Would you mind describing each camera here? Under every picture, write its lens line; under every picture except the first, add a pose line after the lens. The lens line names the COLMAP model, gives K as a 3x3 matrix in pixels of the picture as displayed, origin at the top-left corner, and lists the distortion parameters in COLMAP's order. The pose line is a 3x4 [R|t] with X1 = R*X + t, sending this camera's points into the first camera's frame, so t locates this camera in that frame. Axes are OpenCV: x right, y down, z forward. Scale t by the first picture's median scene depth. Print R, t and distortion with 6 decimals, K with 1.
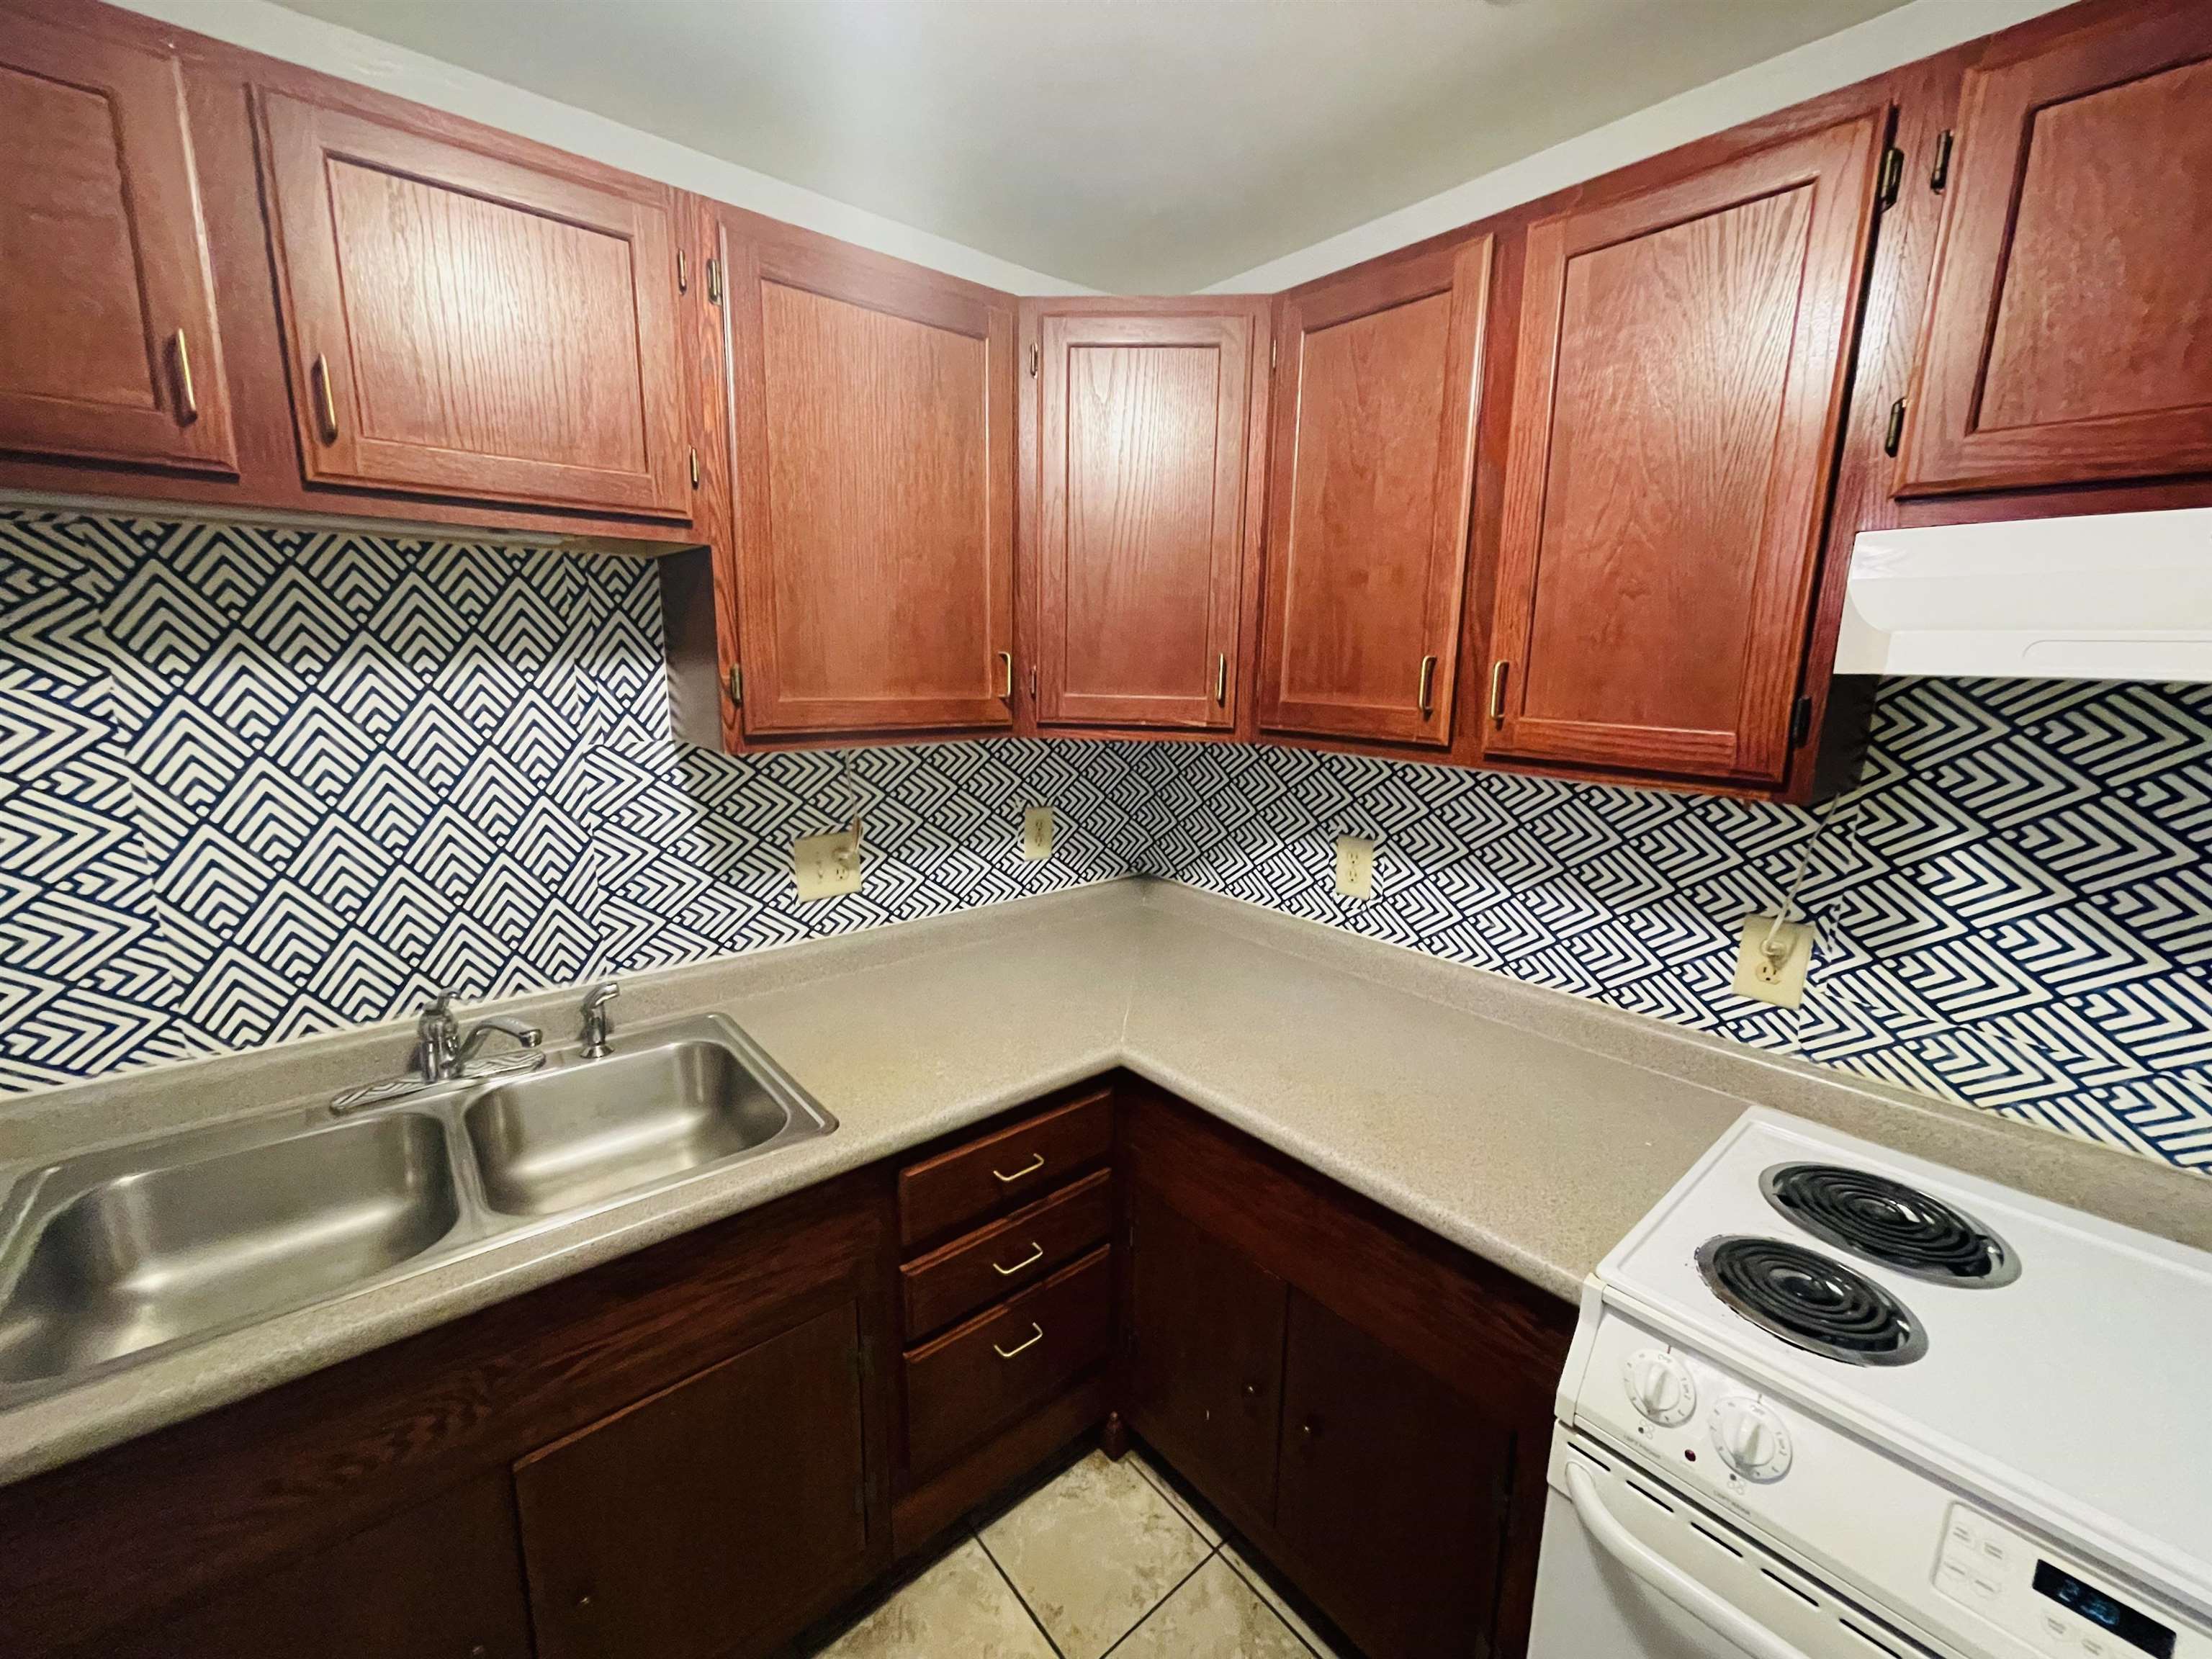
lens RADIAL K [[901.4, 0, 1102.8], [0, 901.4, 823.3], [0, 0, 1]] dist [0.002983, -0.000326]
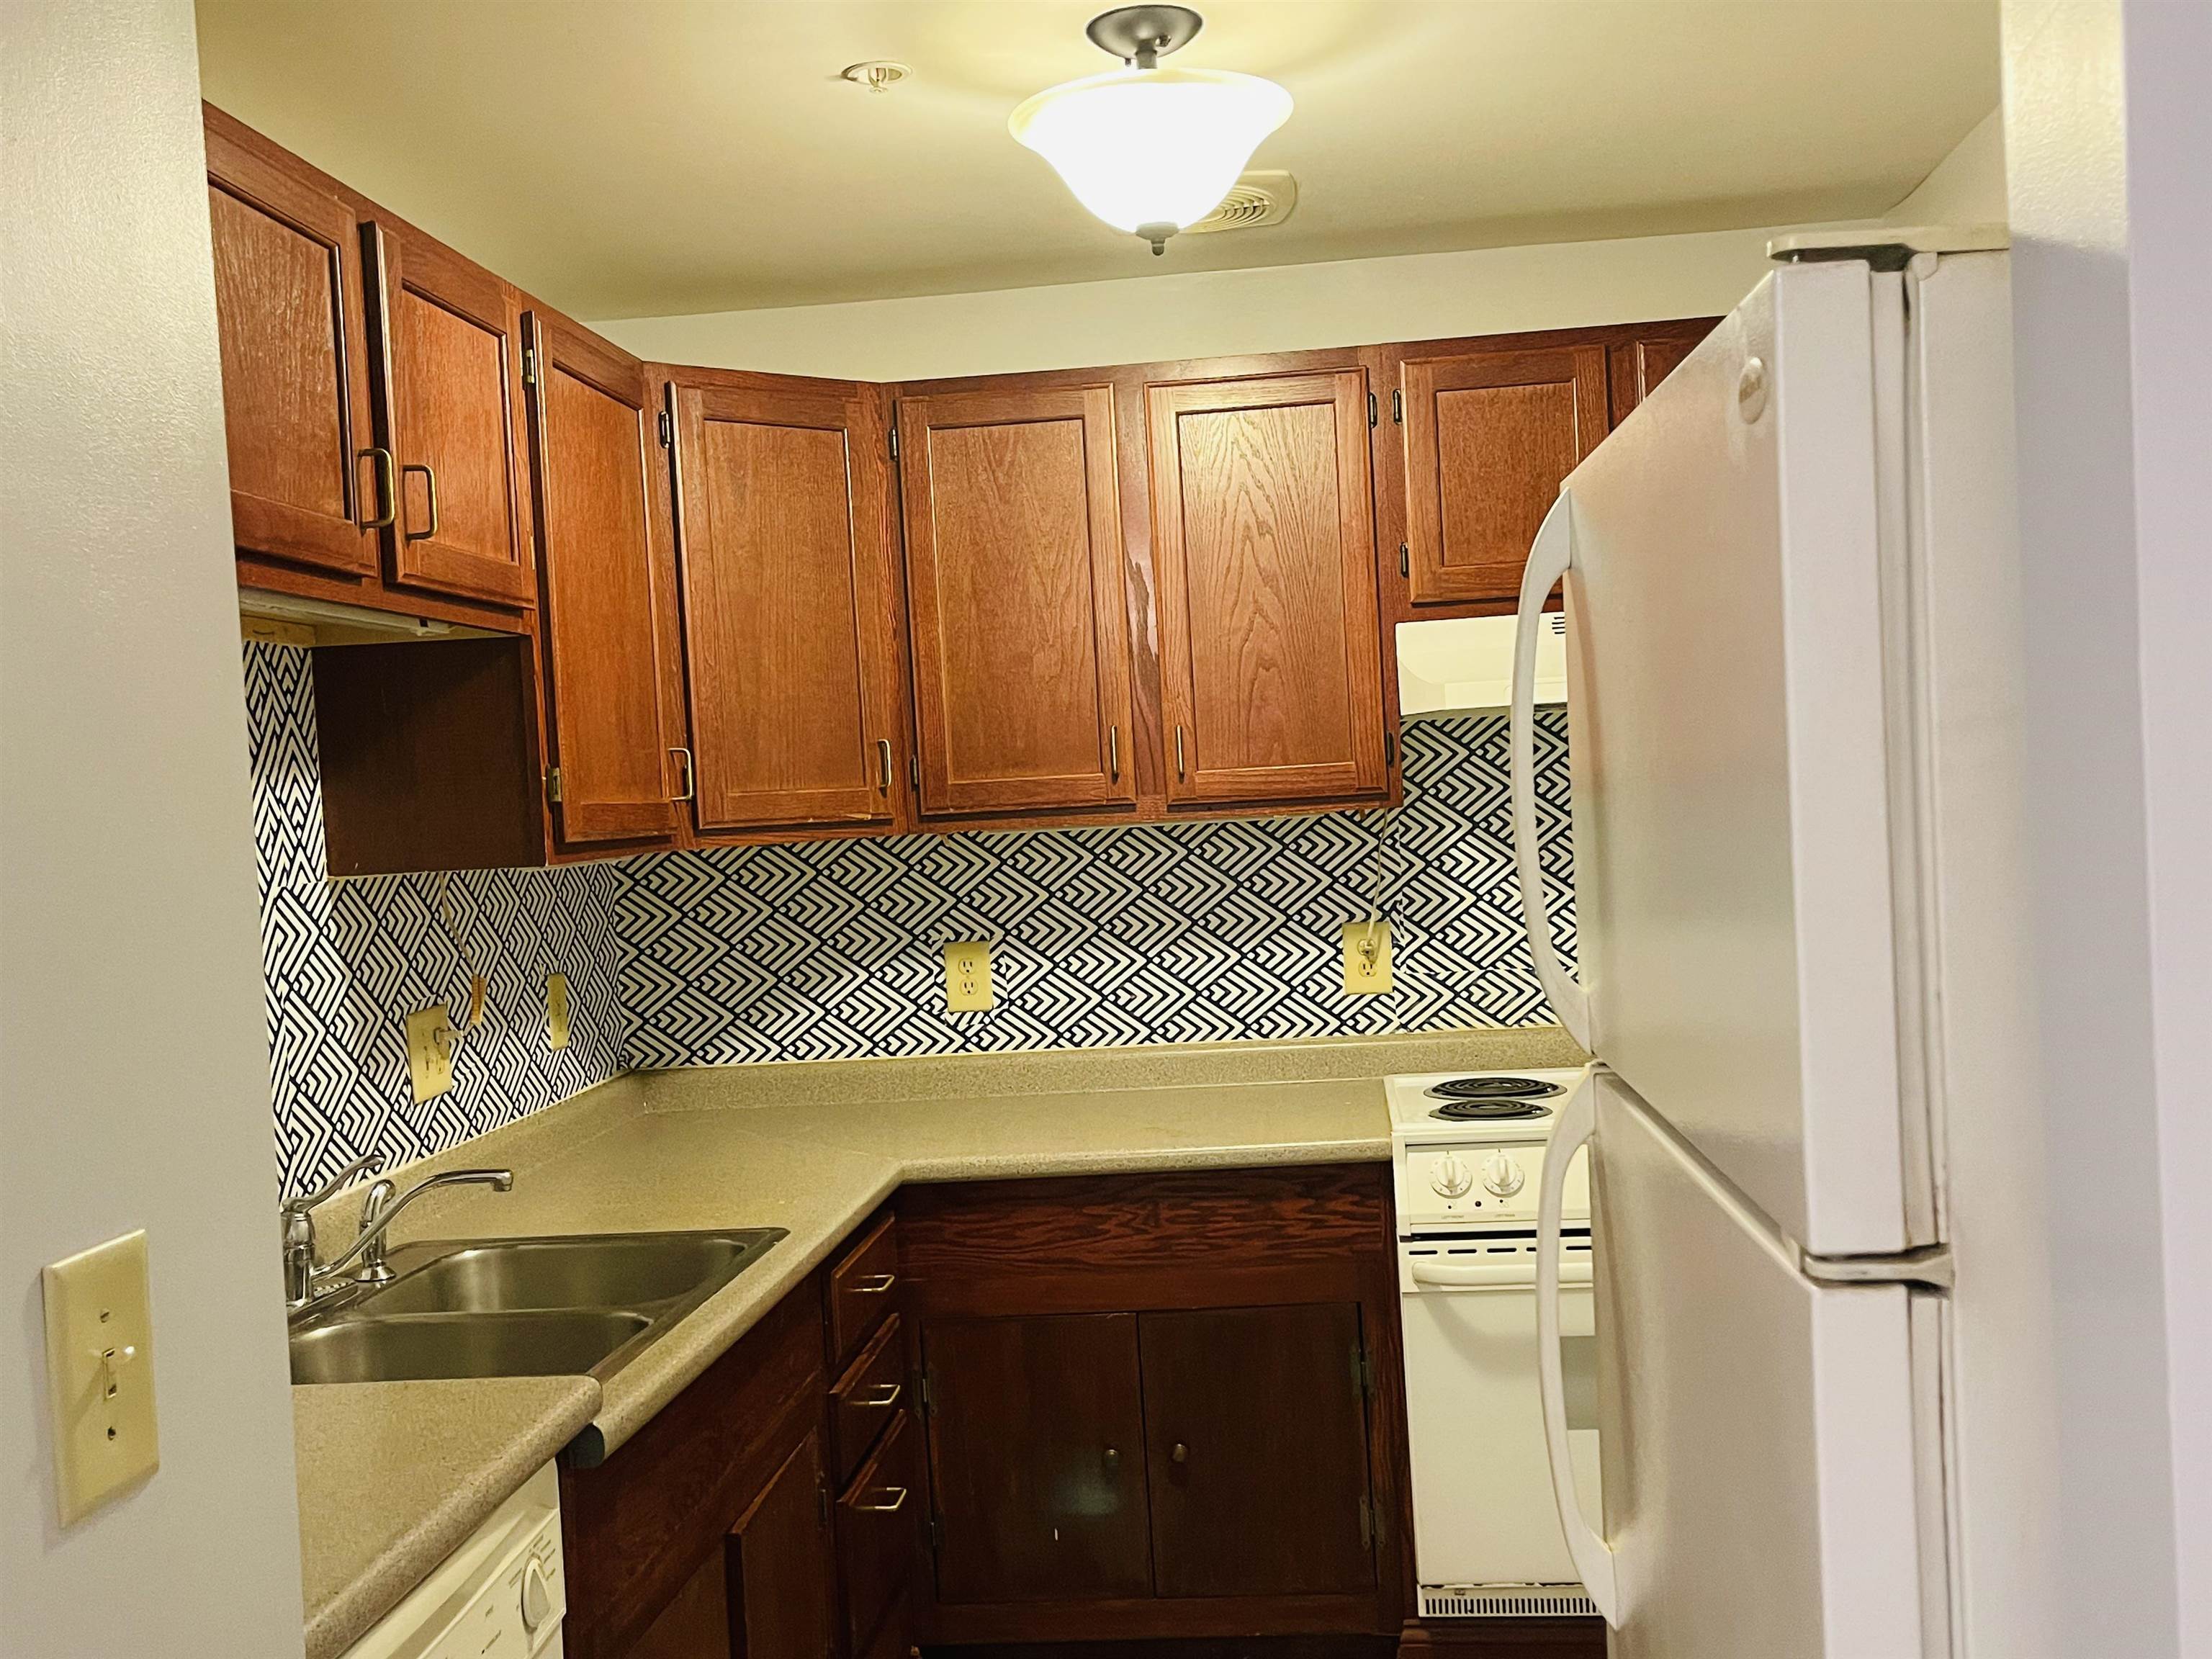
lens RADIAL K [[2074.9, 0, 1106.2], [0, 2074.9, 832.5], [0, 0, 1]] dist [0.103760, 0.000000]
pose [[0.731424, -0.074651, 0.677824, -1.247303], [0.196237, 0.974986, -0.104376, 0.188763], [-0.653077, 0.209357, 0.727777, -0.748772]]
